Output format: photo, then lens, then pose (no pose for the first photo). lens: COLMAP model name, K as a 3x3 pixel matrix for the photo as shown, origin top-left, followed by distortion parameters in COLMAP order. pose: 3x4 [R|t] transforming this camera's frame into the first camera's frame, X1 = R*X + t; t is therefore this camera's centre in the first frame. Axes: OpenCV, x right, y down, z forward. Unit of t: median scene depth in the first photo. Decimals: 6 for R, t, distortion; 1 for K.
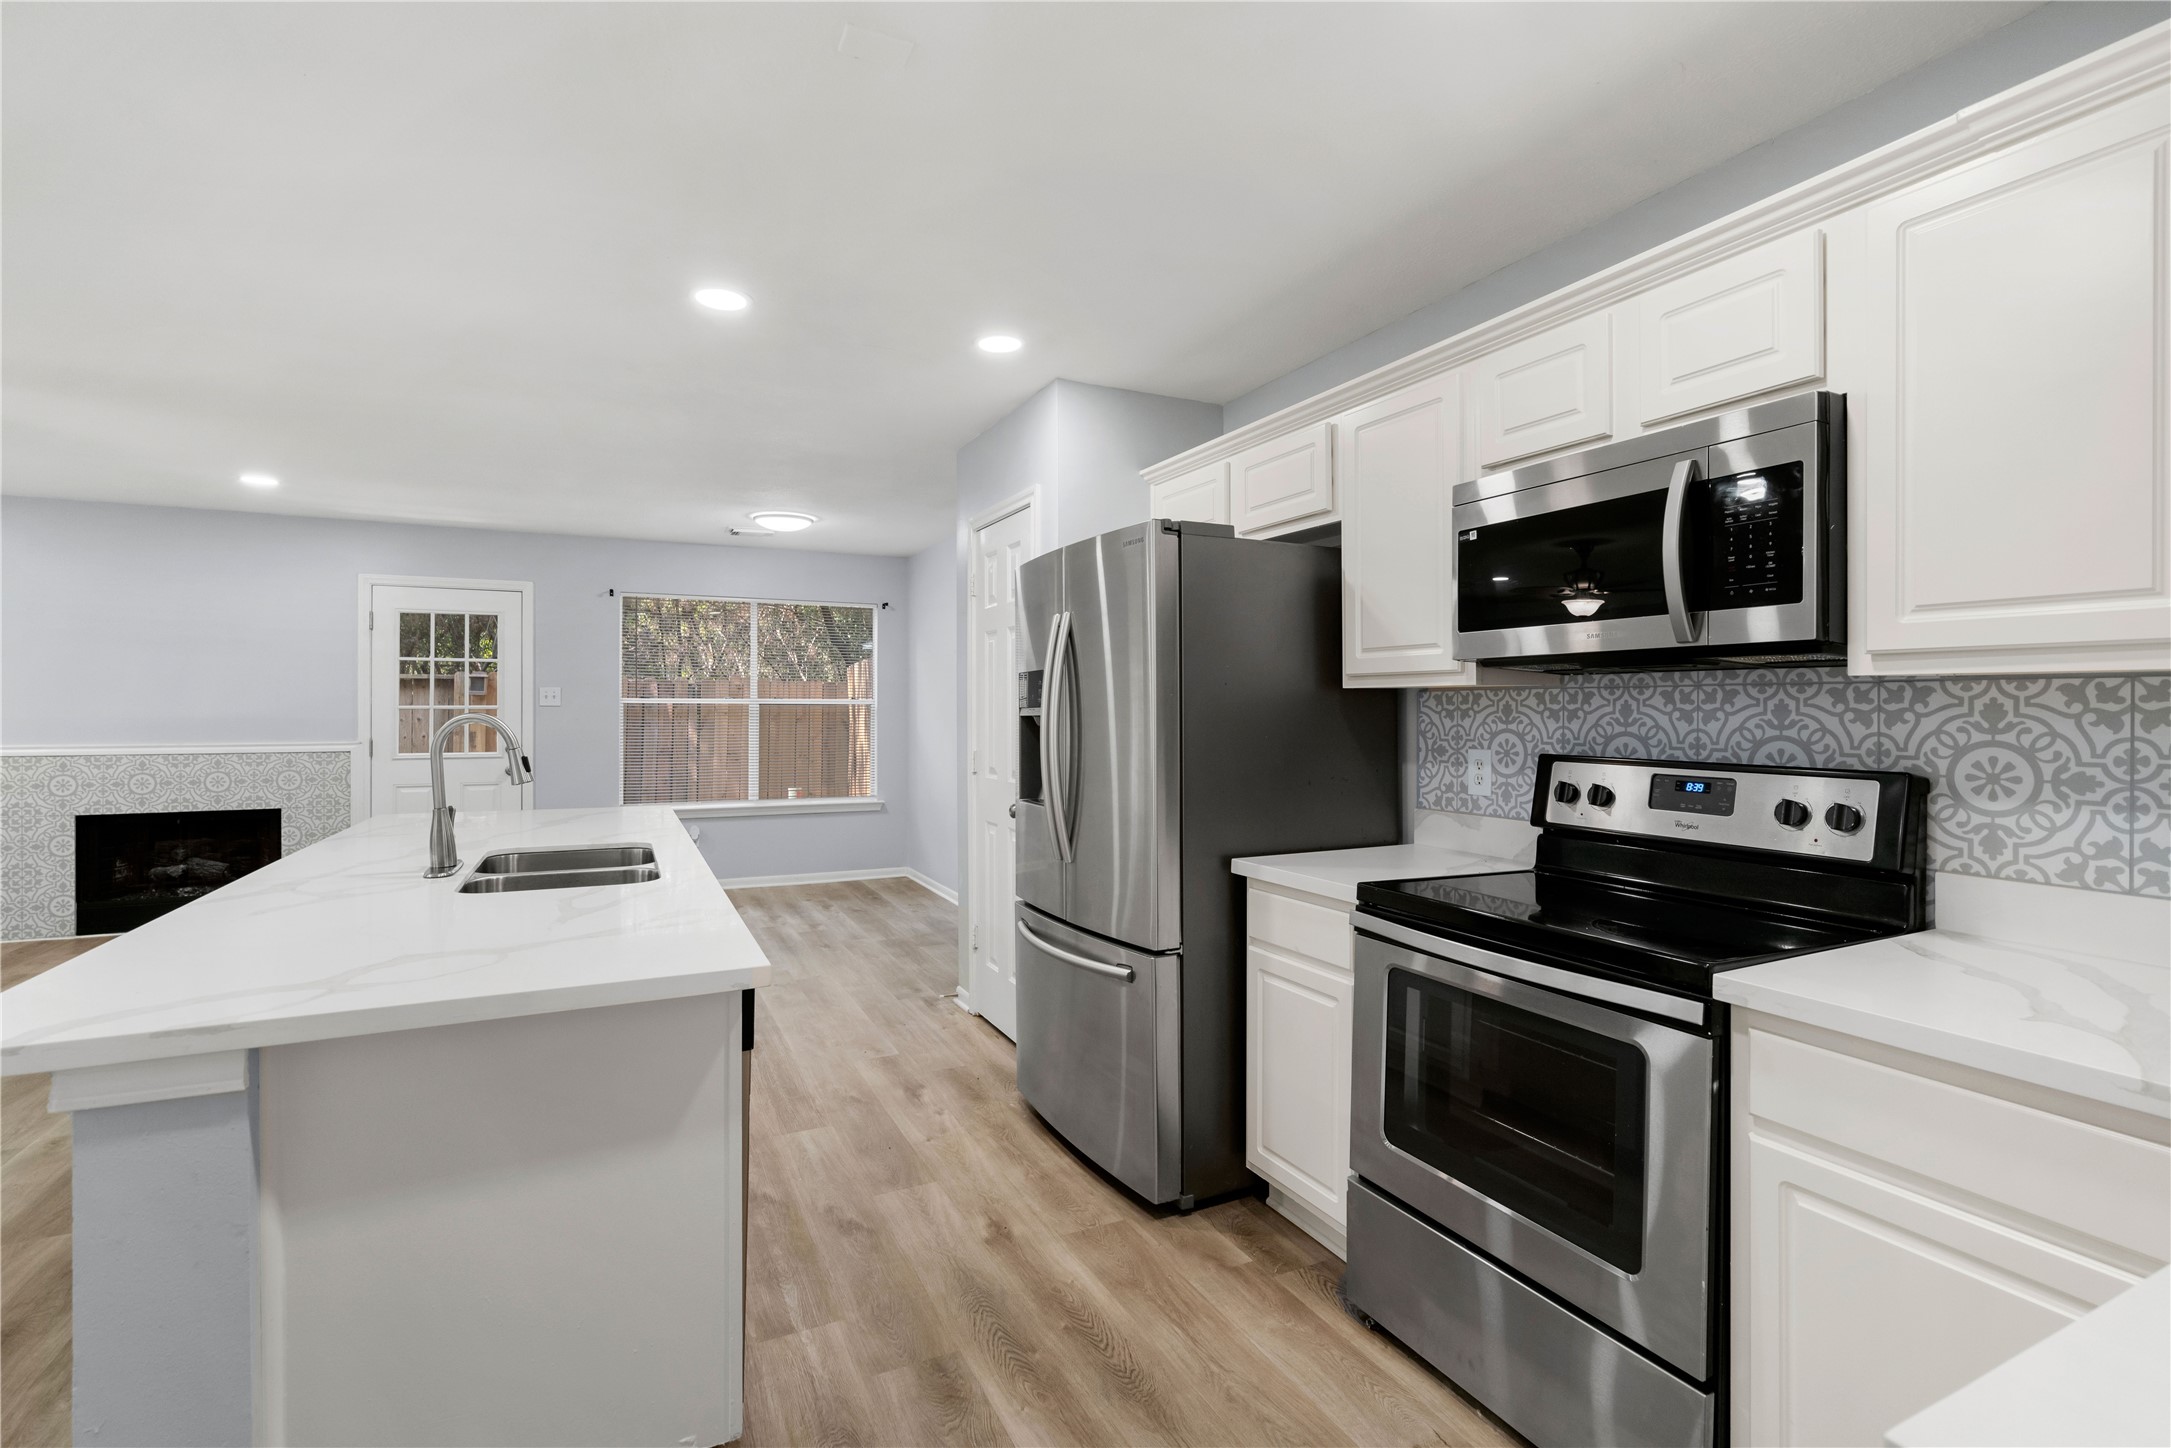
lens RADIAL K [[980.5, 0, 1102.6], [0, 980.5, 712.8], [0, 0, 1]] dist [-0.007987, 0.003053]
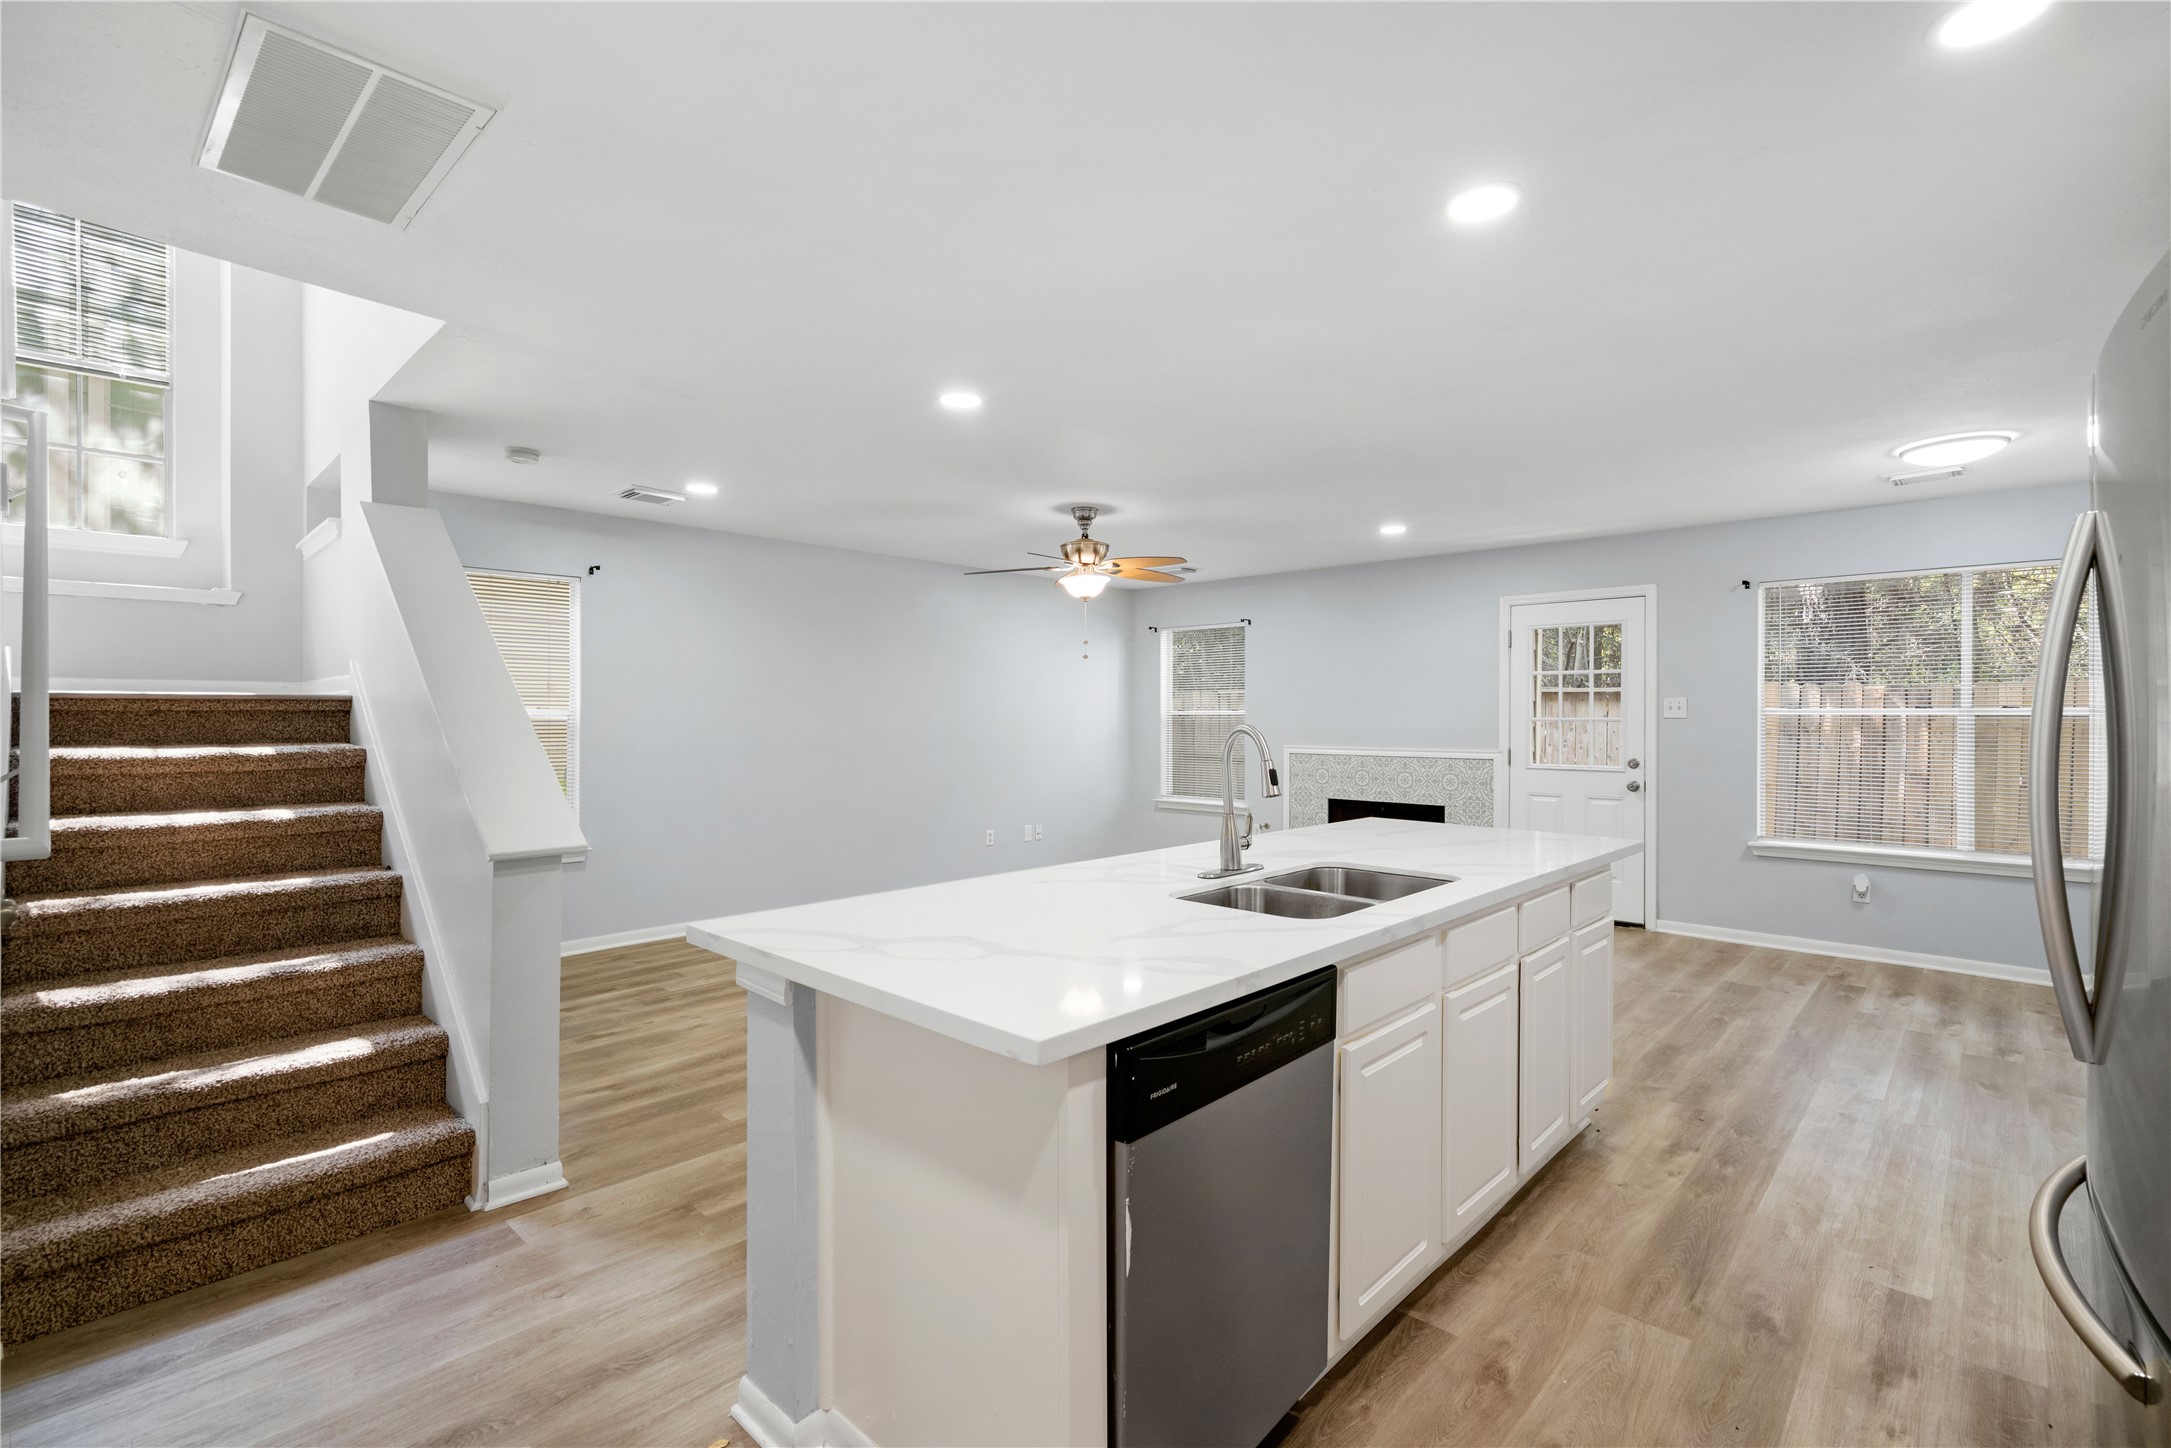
lens RADIAL K [[980.5, 0, 1081.8], [0, 980.5, 719.1], [0, 0, 1]] dist [-0.007987, 0.003053]
pose [[0.338284, 0.000616, -0.941044, 0.123627], [-0.006476, 0.999978, -0.001673, -0.001181], [0.941022, 0.006660, 0.338280, 0.217994]]
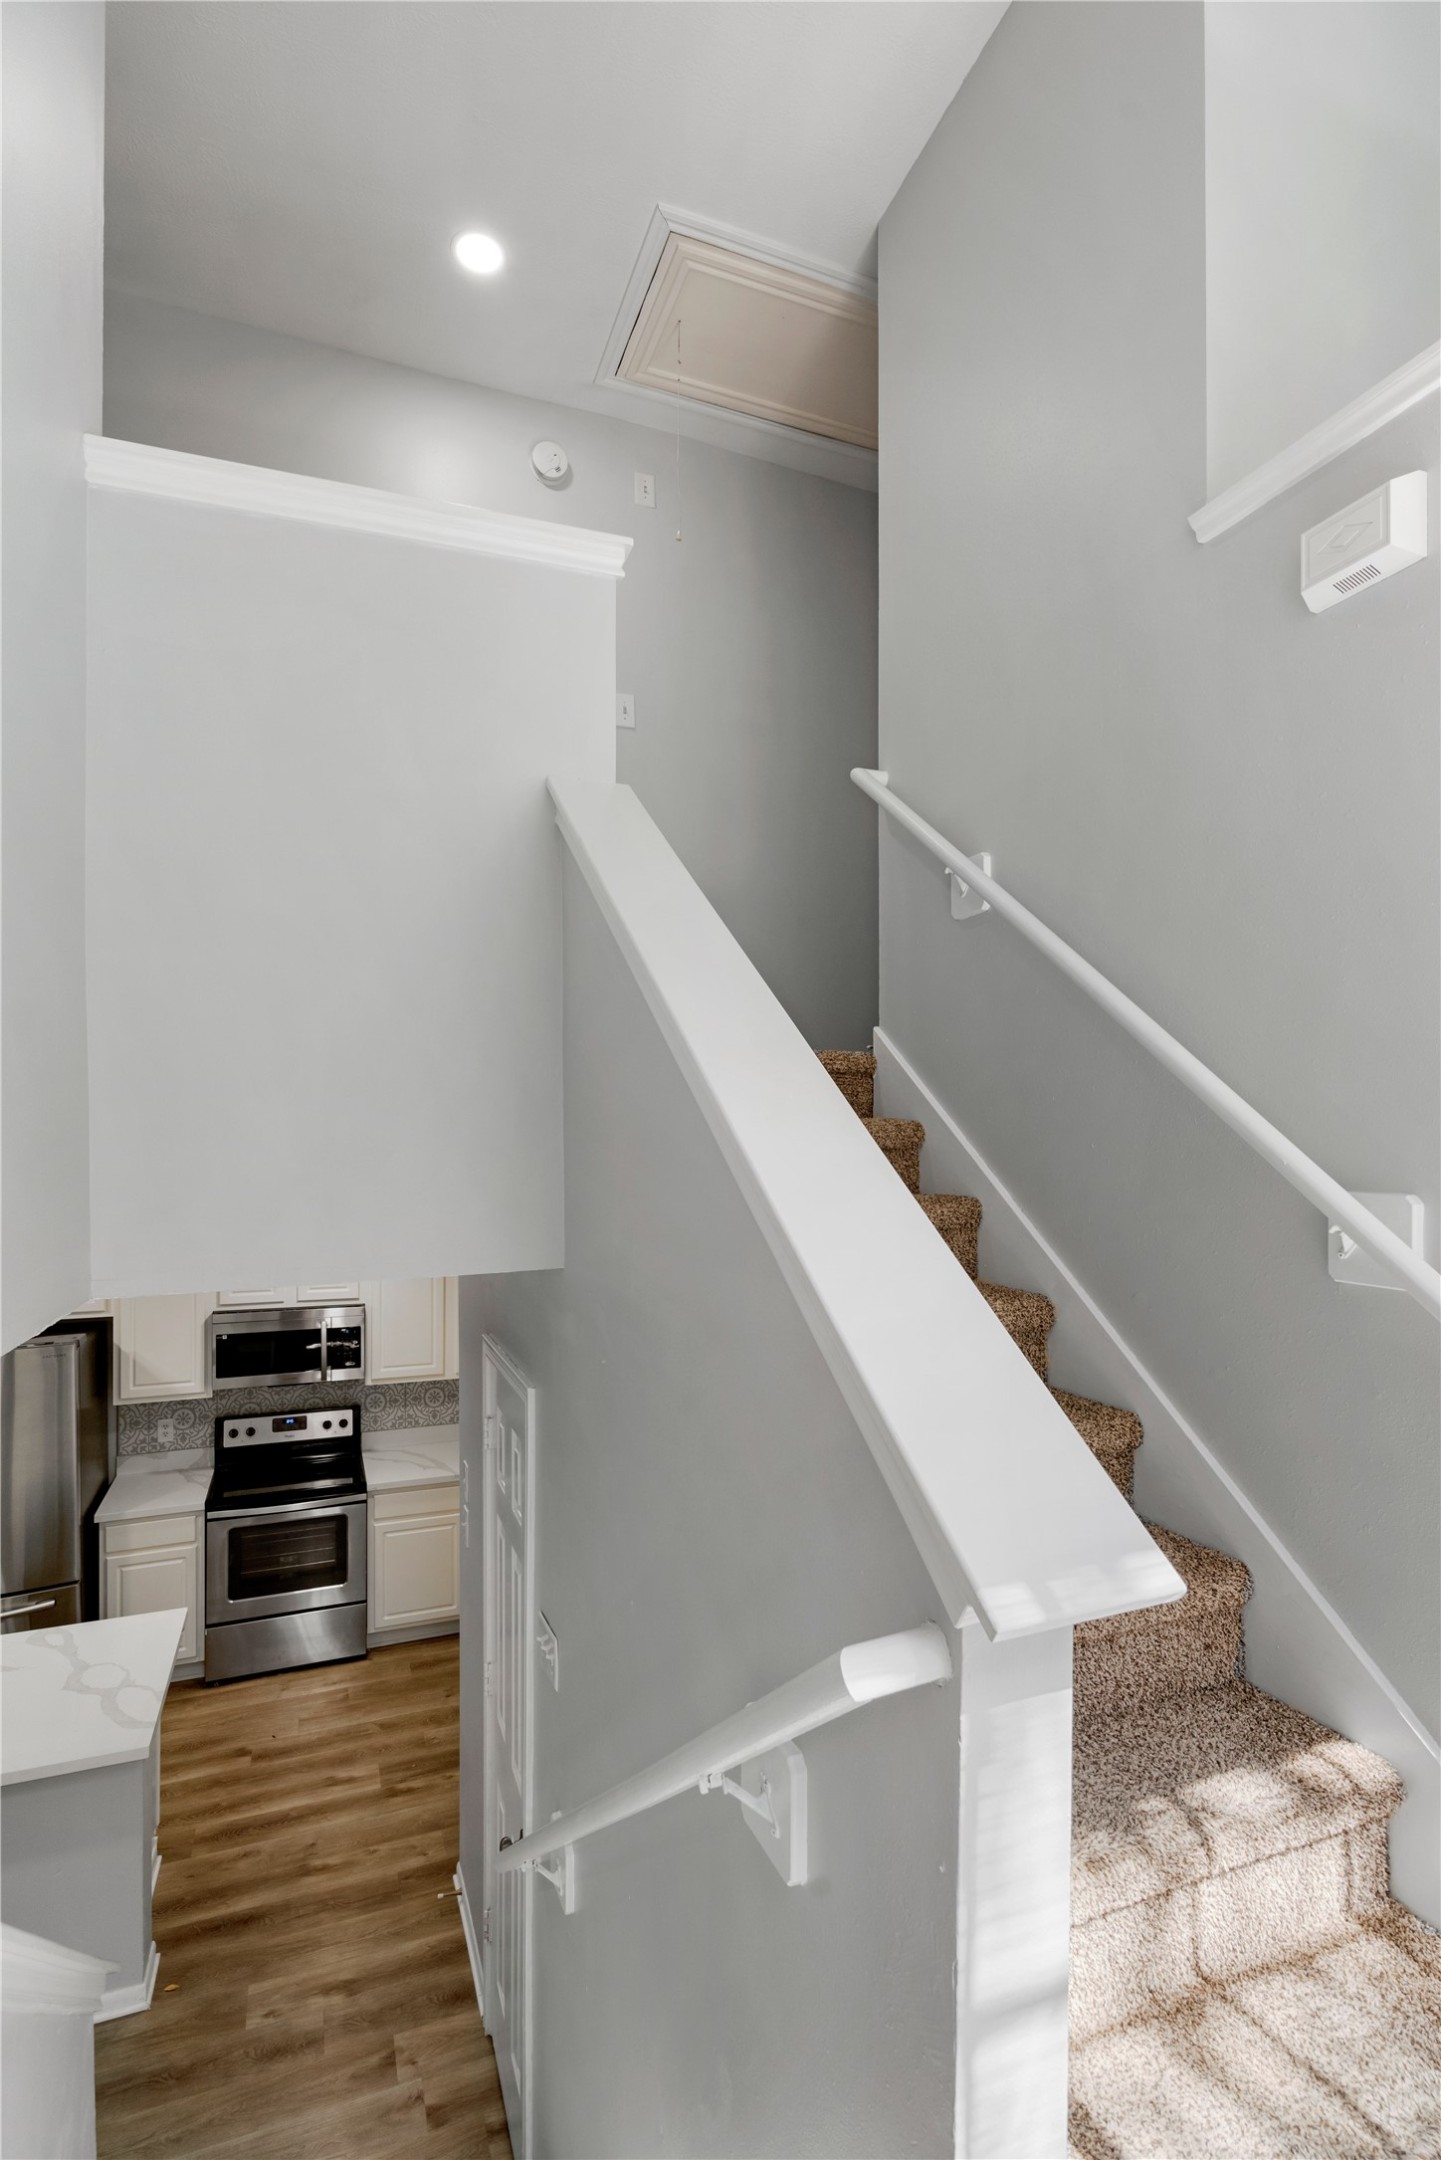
lens RADIAL K [[975.5, 0, 676.4], [0, 975.5, 1174.6], [0, 0, 1]] dist [-0.007987, 0.003053]
pose [[0.098021, -0.004475, 0.995174, -0.754928], [0.009531, 0.999948, 0.003558, -0.232361], [-0.995139, 0.009136, 0.098059, -0.127035]]
